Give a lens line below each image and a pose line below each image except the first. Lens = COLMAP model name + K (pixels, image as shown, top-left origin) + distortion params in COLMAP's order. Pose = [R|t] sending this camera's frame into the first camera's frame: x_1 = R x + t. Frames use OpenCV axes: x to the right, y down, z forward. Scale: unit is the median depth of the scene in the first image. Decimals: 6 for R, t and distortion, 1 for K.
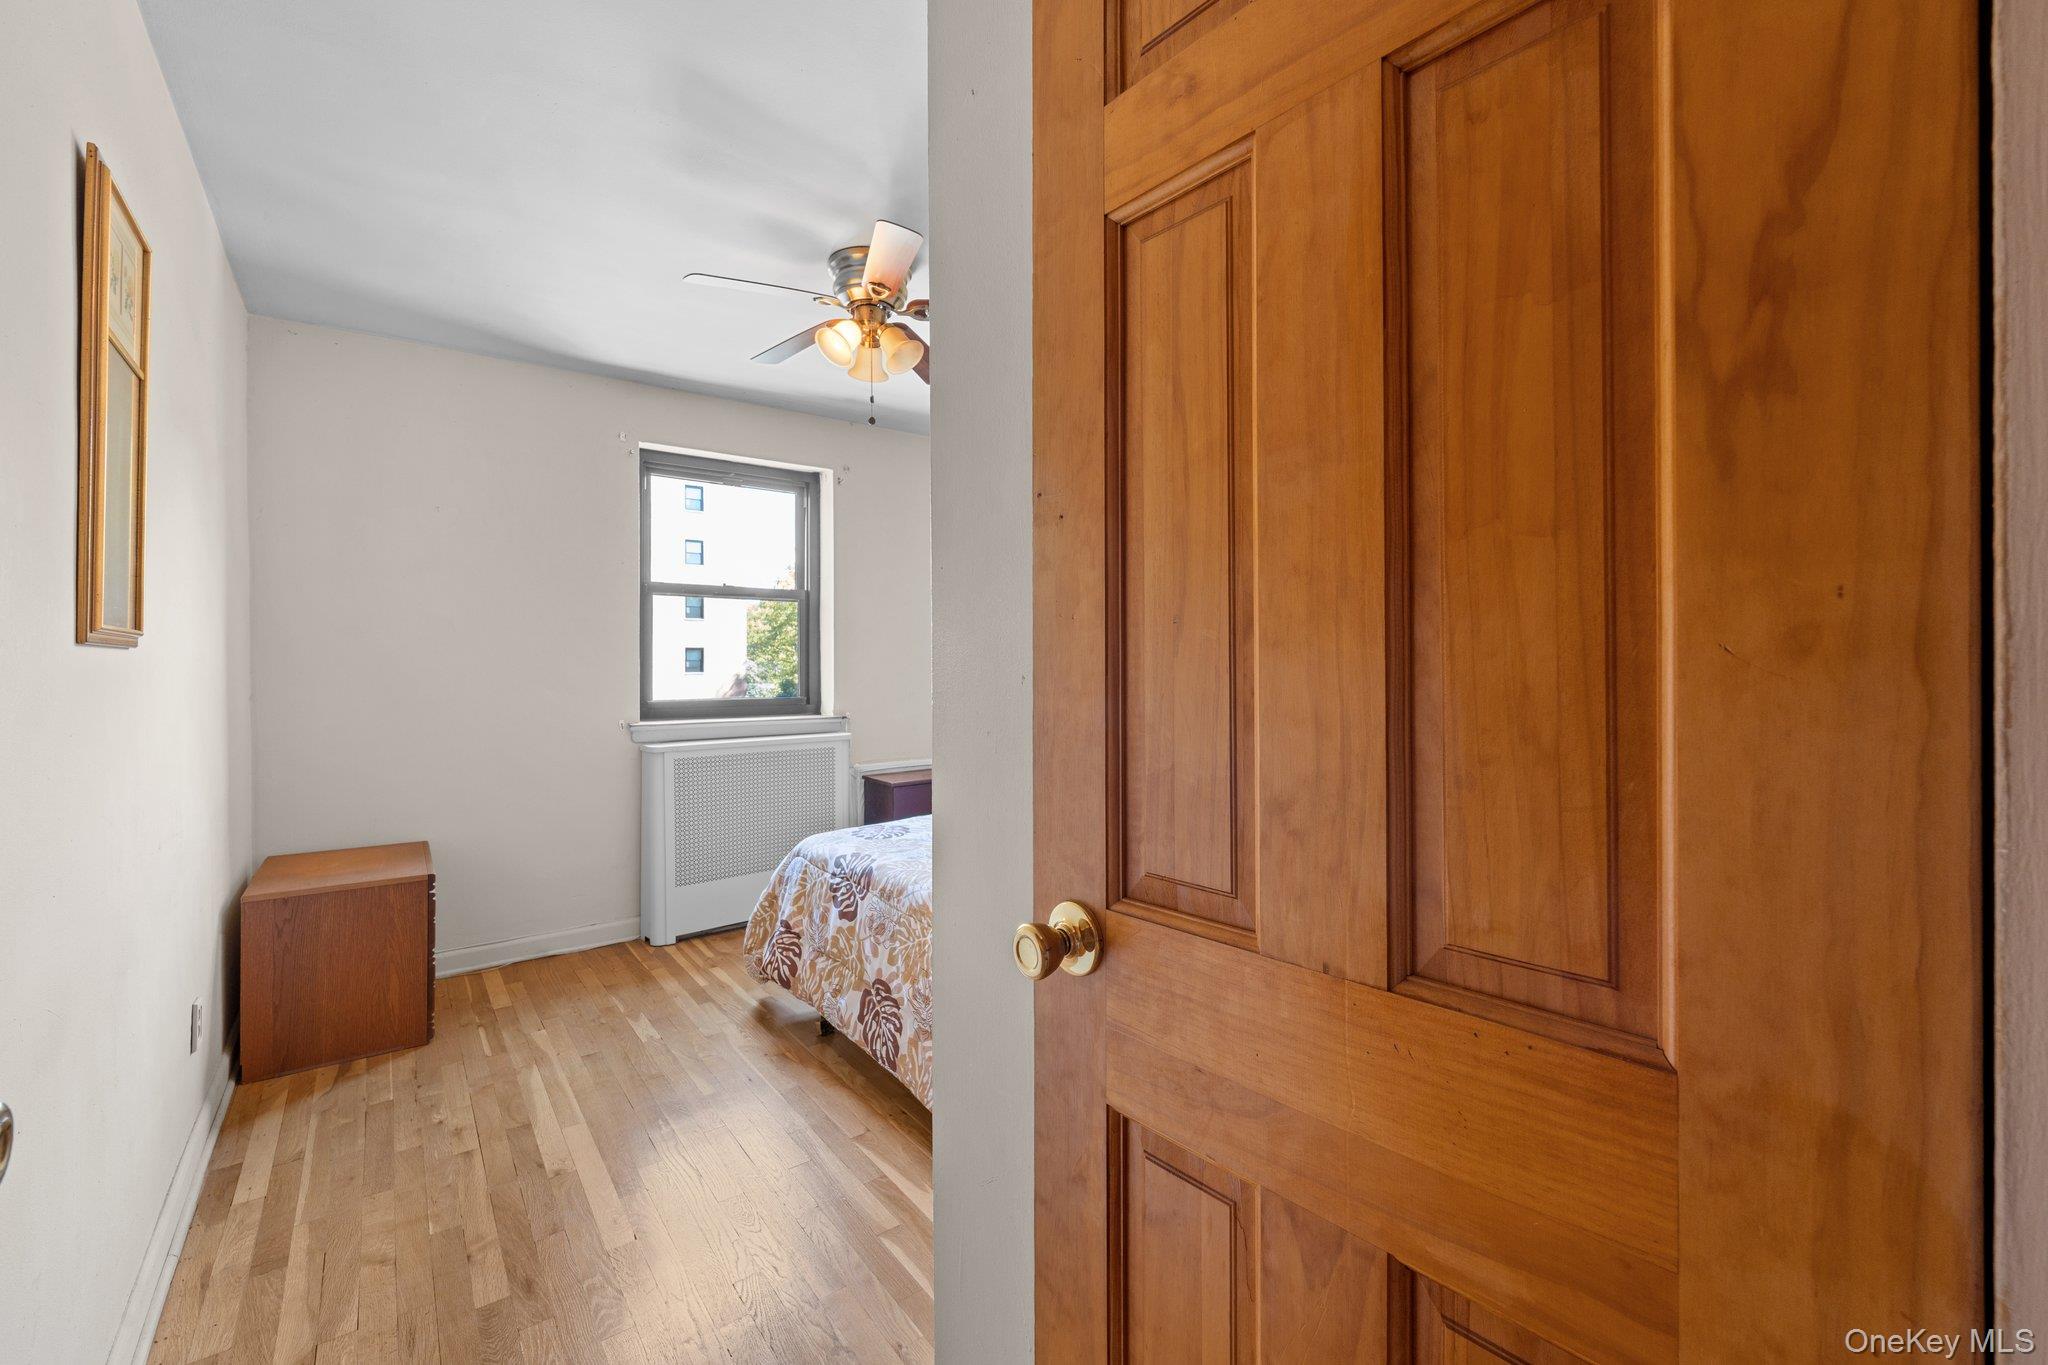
lens RADIAL K [[830.4, 0, 1022.1], [0, 830.4, 653.9], [0, 0, 1]] dist [-0.000871, -0.000723]
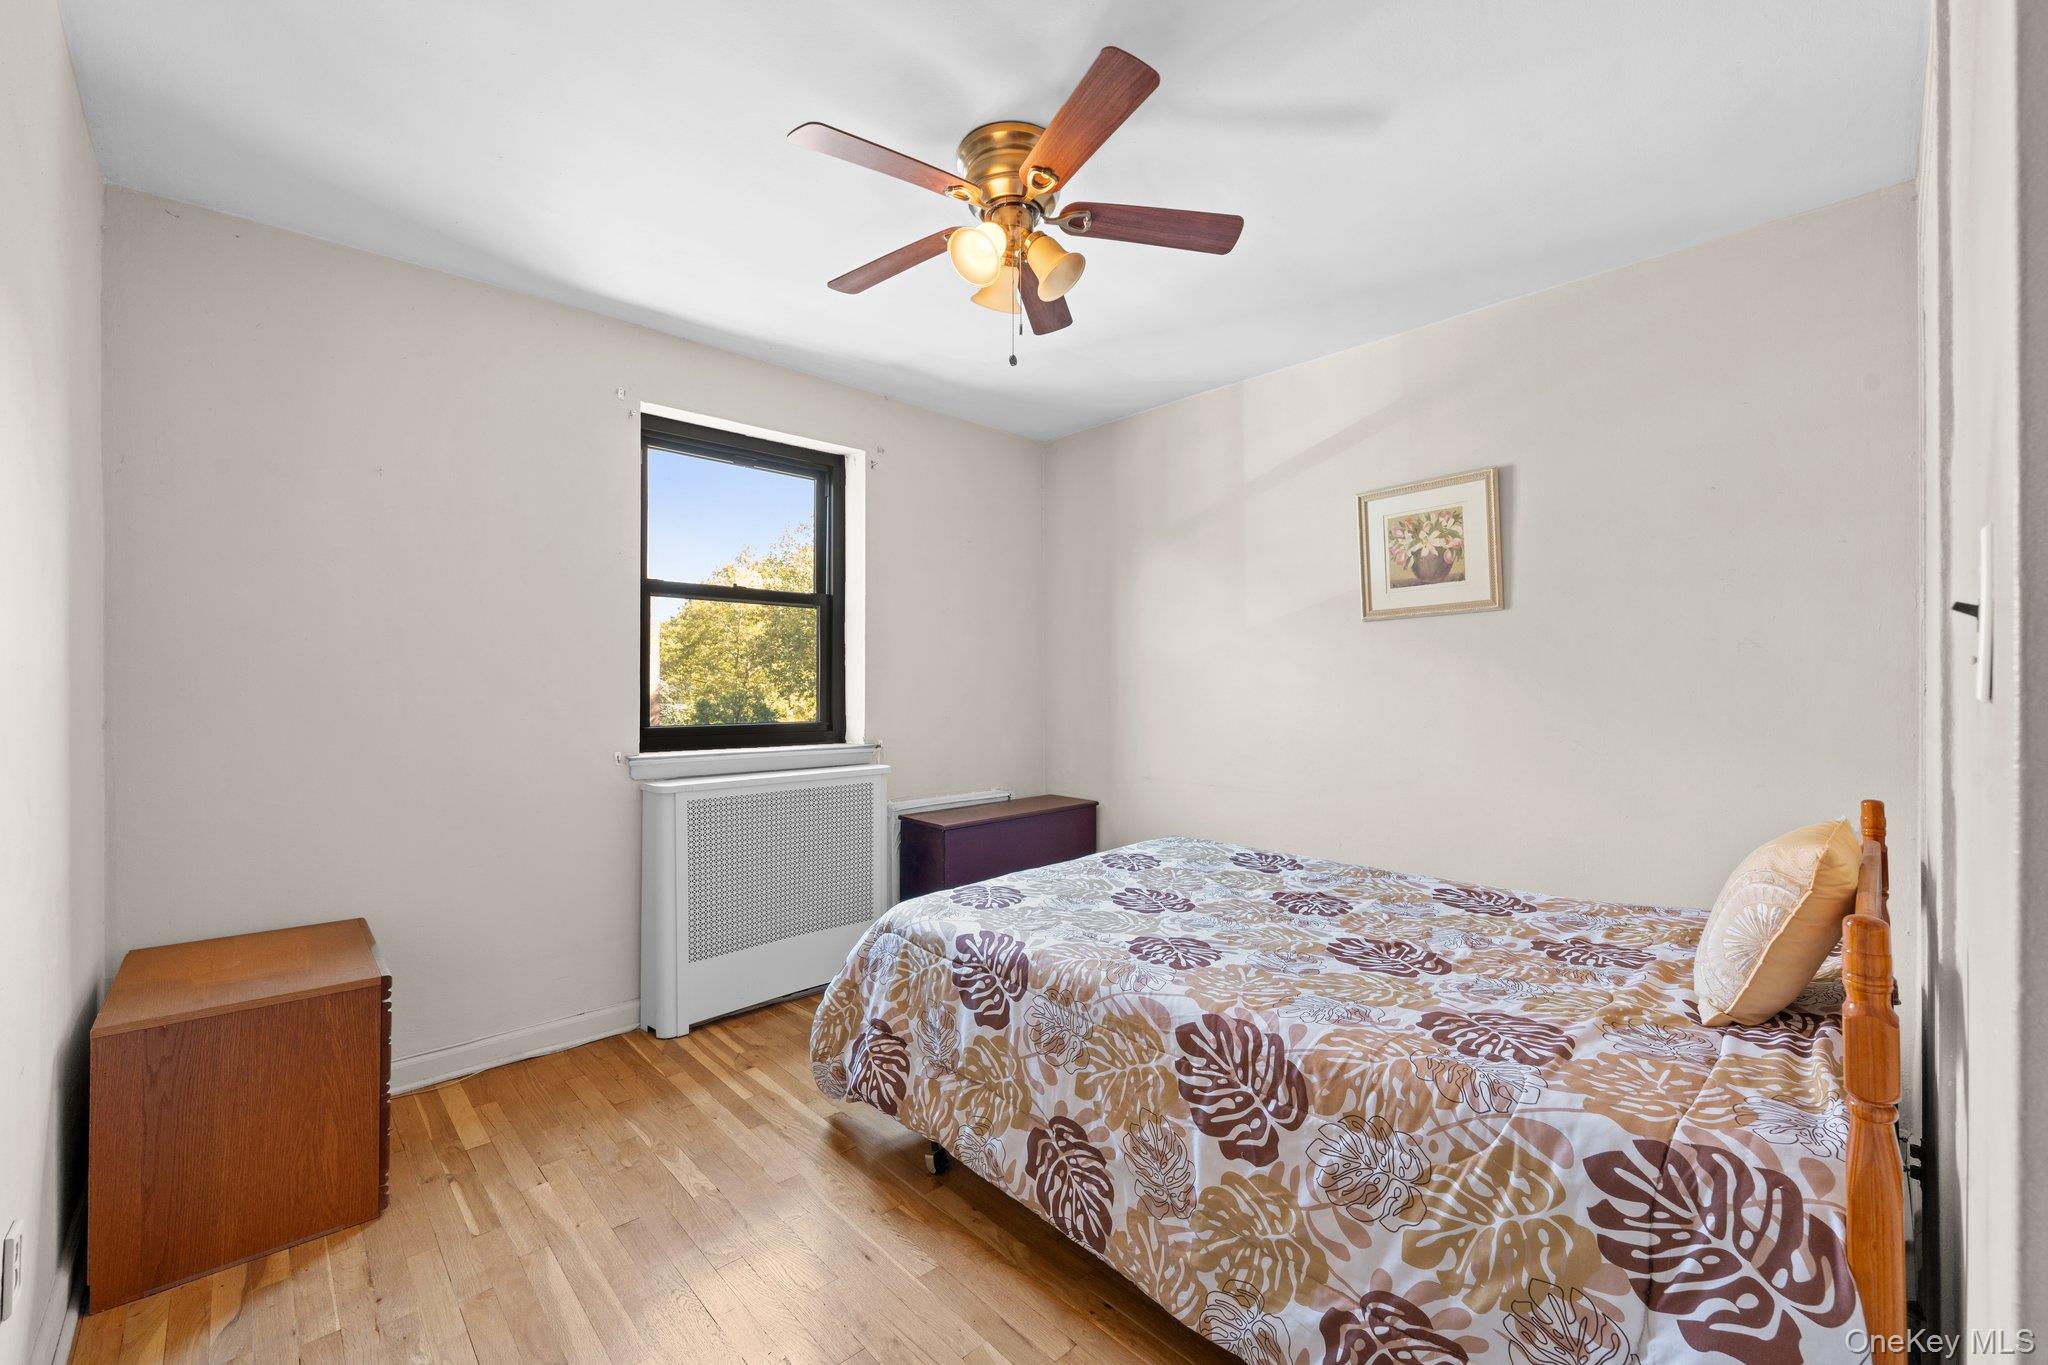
lens RADIAL K [[830.4, 0, 1024.0], [0, 830.4, 675.7], [0, 0, 1]] dist [-0.000871, -0.000723]
pose [[0.995391, 0.007061, 0.095636, -0.239795], [-0.007107, 0.999975, 0.000137, 0.006451], [-0.095632, -0.000816, 0.995416, 0.244951]]
